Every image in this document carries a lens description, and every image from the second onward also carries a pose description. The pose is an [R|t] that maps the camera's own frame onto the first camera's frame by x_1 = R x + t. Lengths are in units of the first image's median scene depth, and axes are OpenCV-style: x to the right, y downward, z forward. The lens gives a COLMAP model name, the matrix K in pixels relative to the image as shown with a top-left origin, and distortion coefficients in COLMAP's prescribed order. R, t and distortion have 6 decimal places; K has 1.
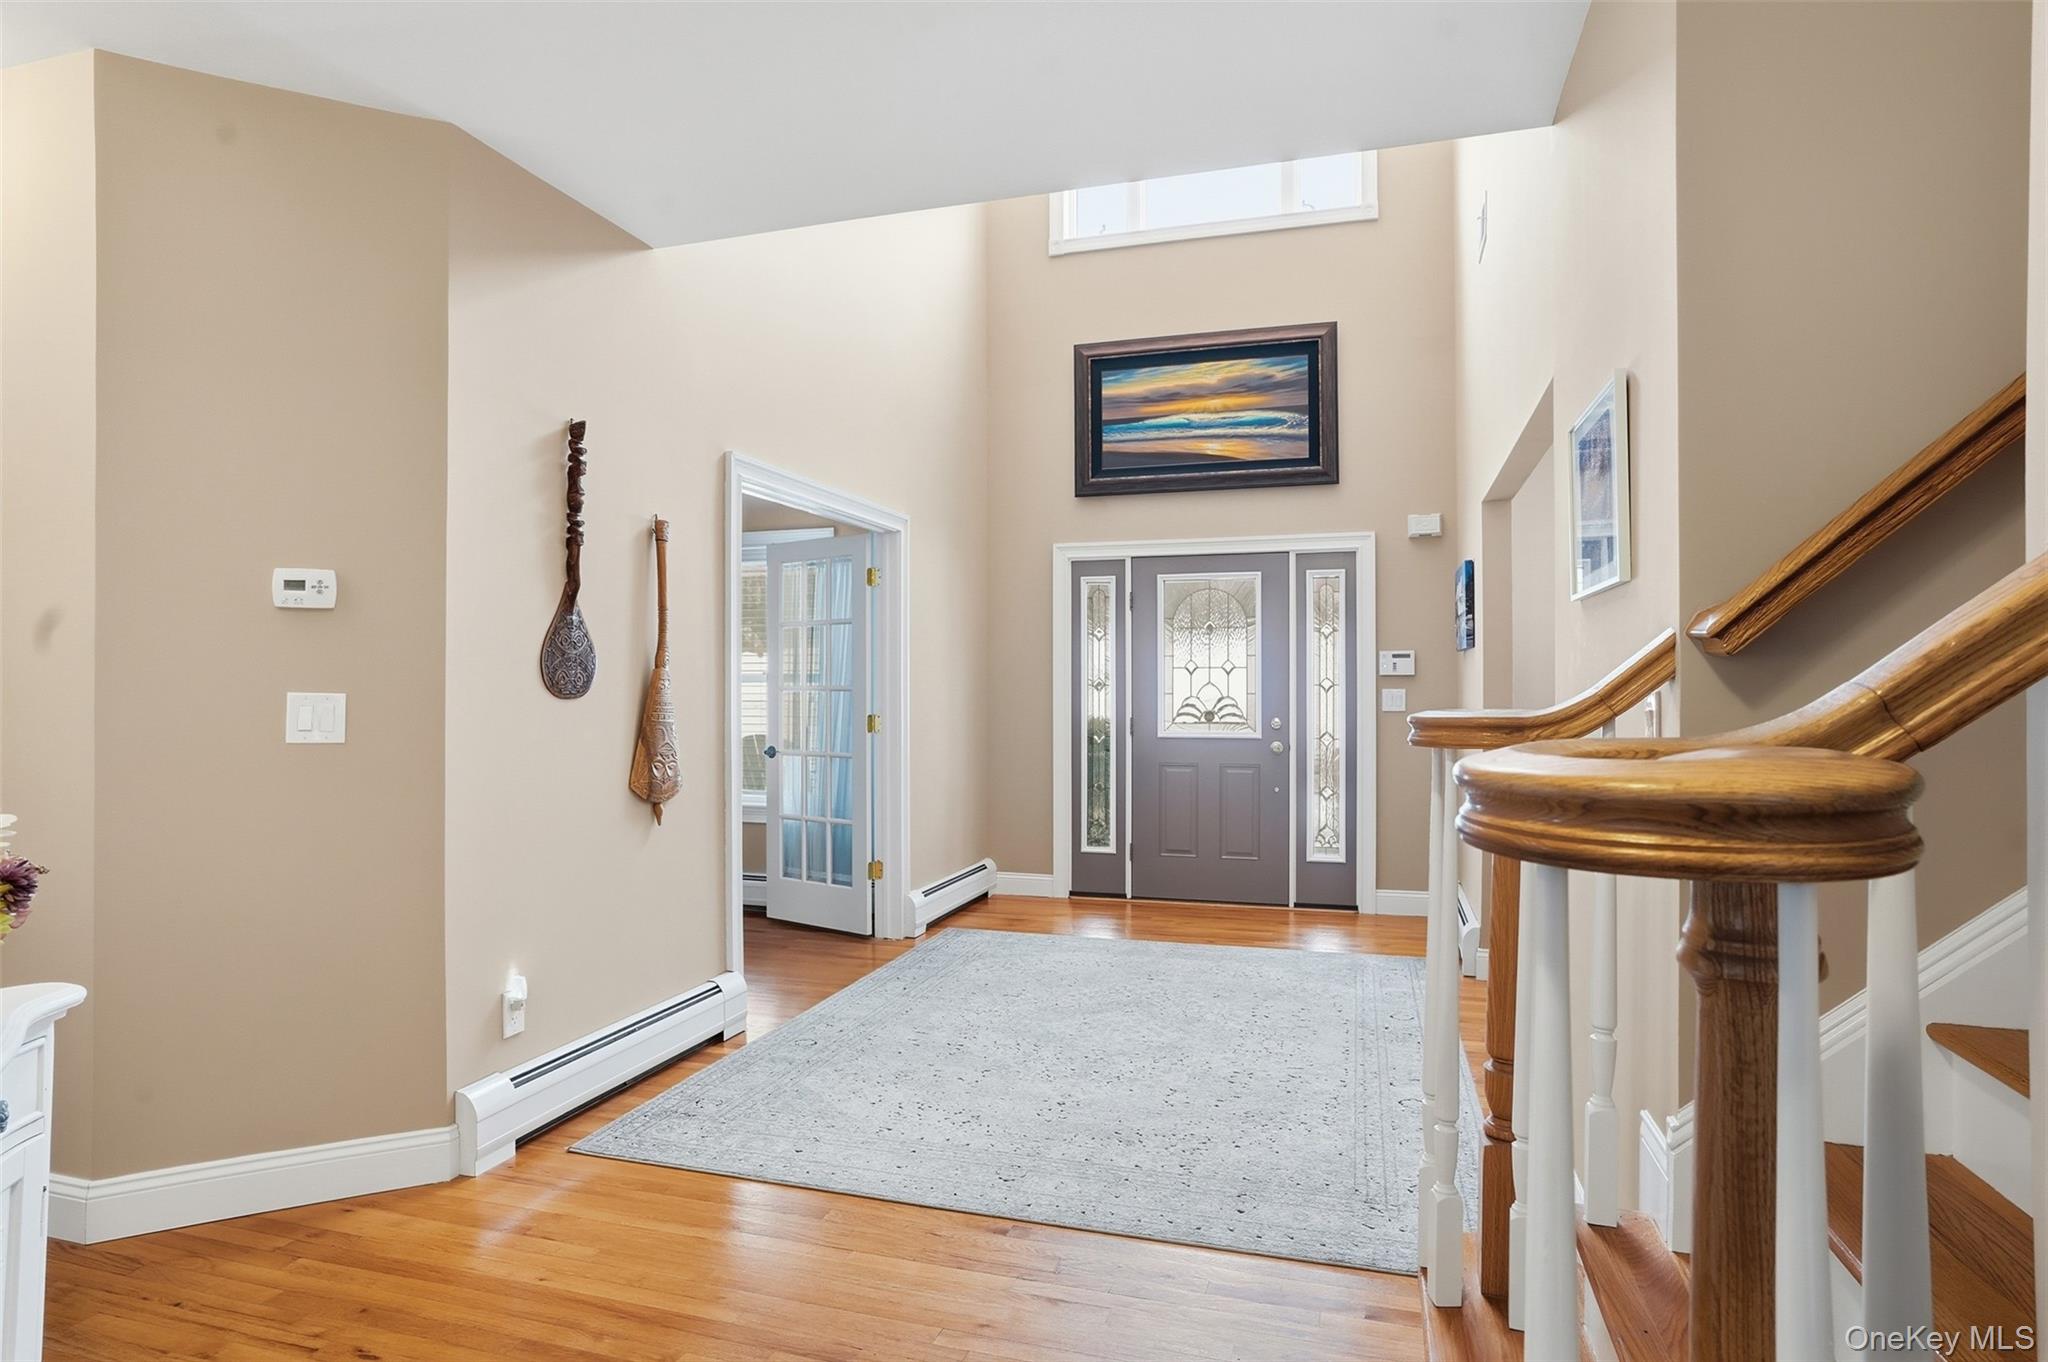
lens RADIAL K [[1159.4, 0, 1021.3], [0, 1159.4, 671.1], [0, 0, 1]] dist [-0.064382, -0.000300]
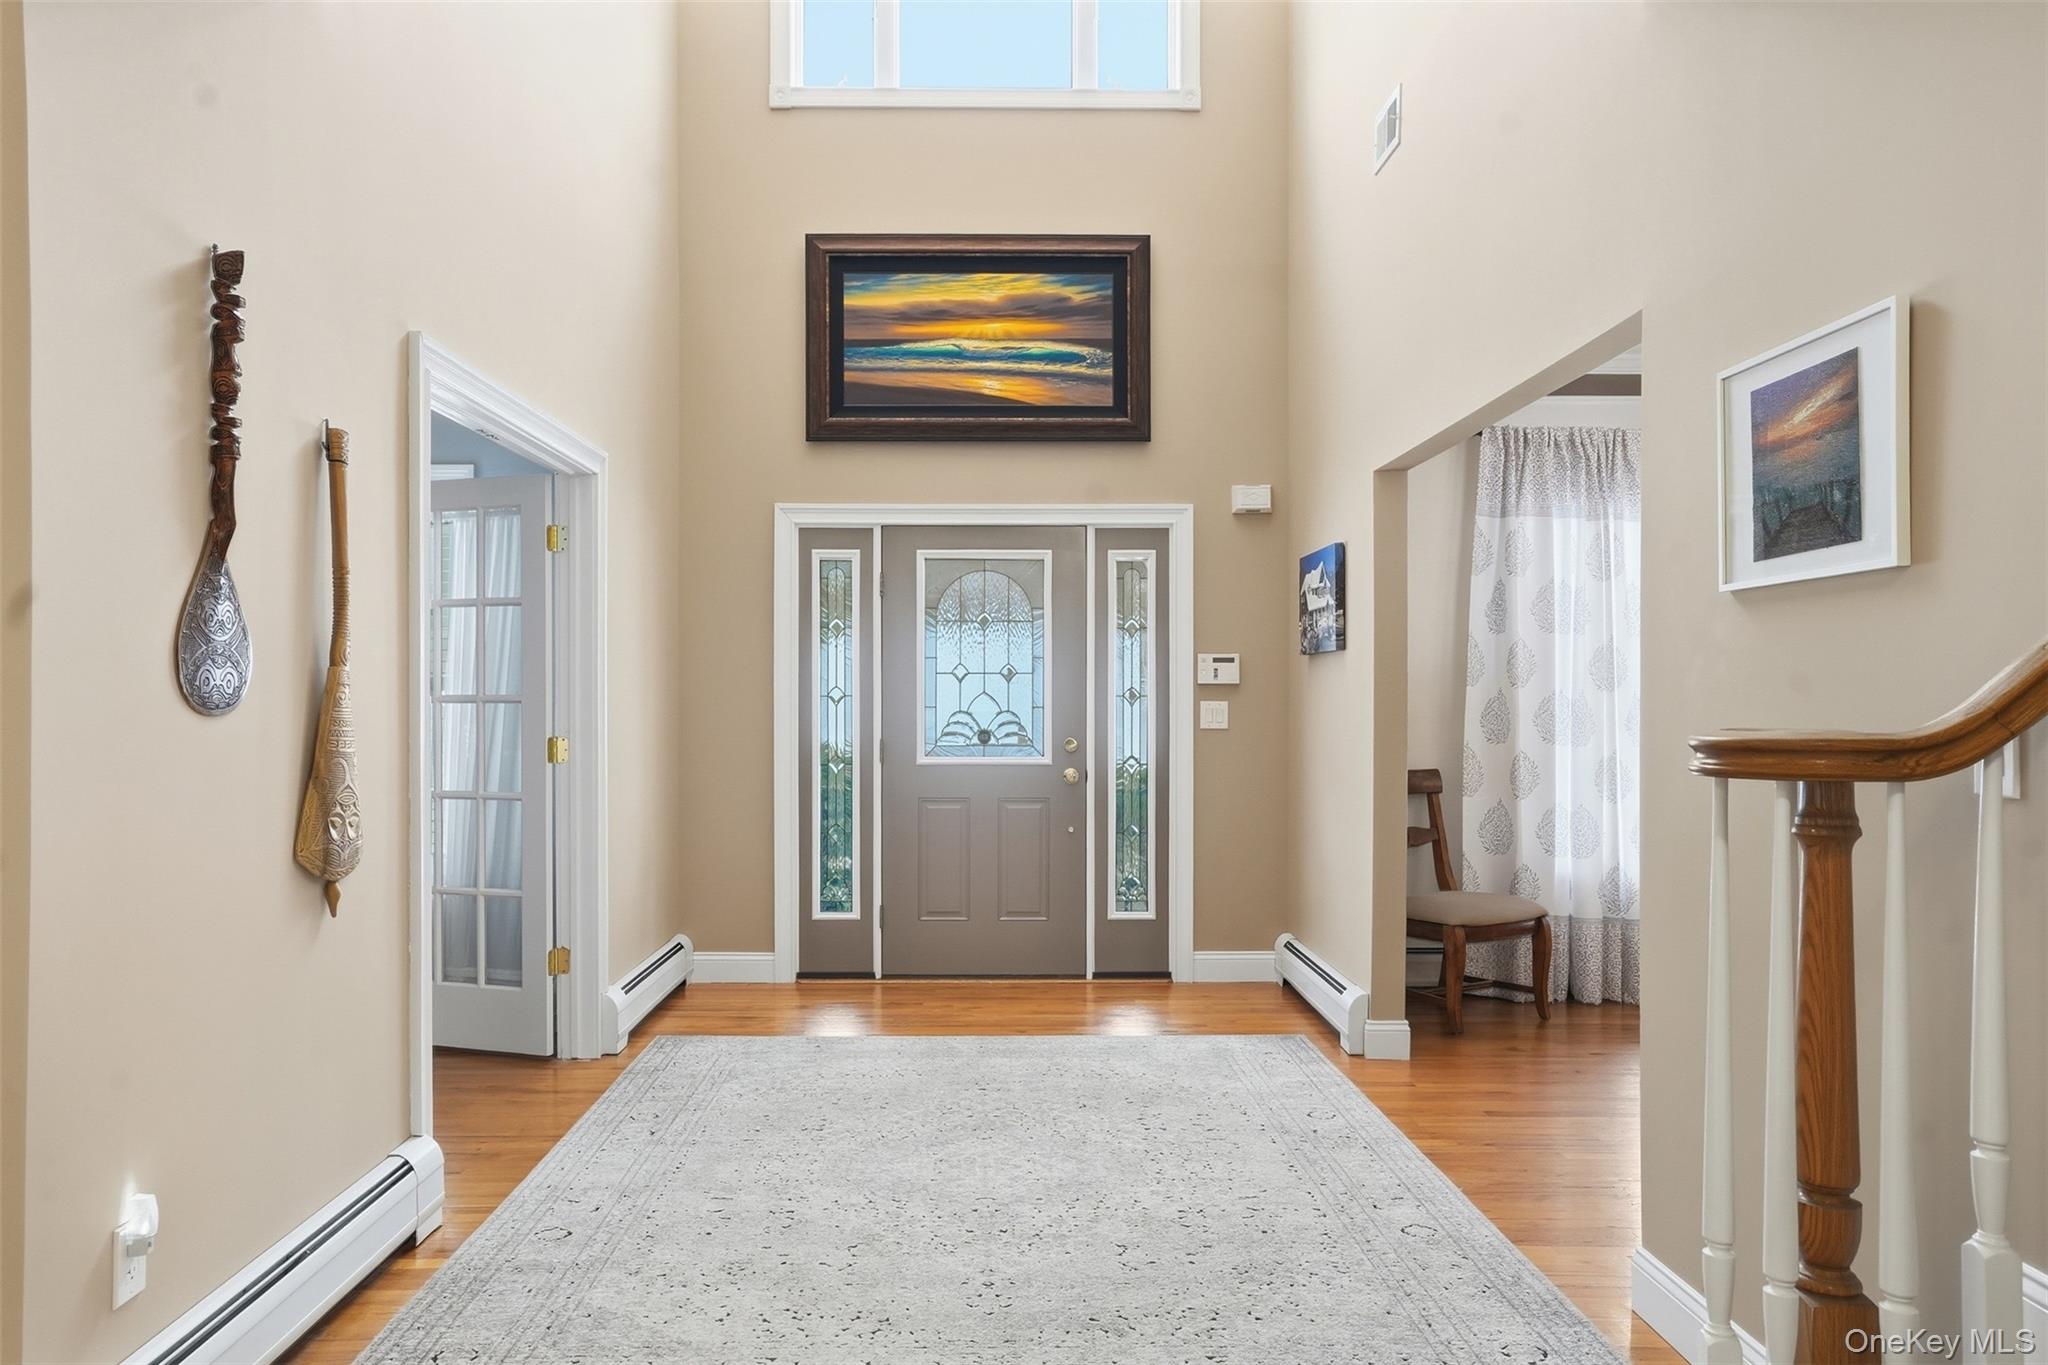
lens RADIAL K [[1451.5, 0, 1027.1], [0, 1451.5, 695.8], [0, 0, 1]] dist [-0.022666, 0.024580]
pose [[0.947720, 0.002808, 0.319091, -0.137145], [-0.006646, 0.999918, 0.010938, 0.001599], [-0.319034, -0.012487, 0.947661, 0.089292]]
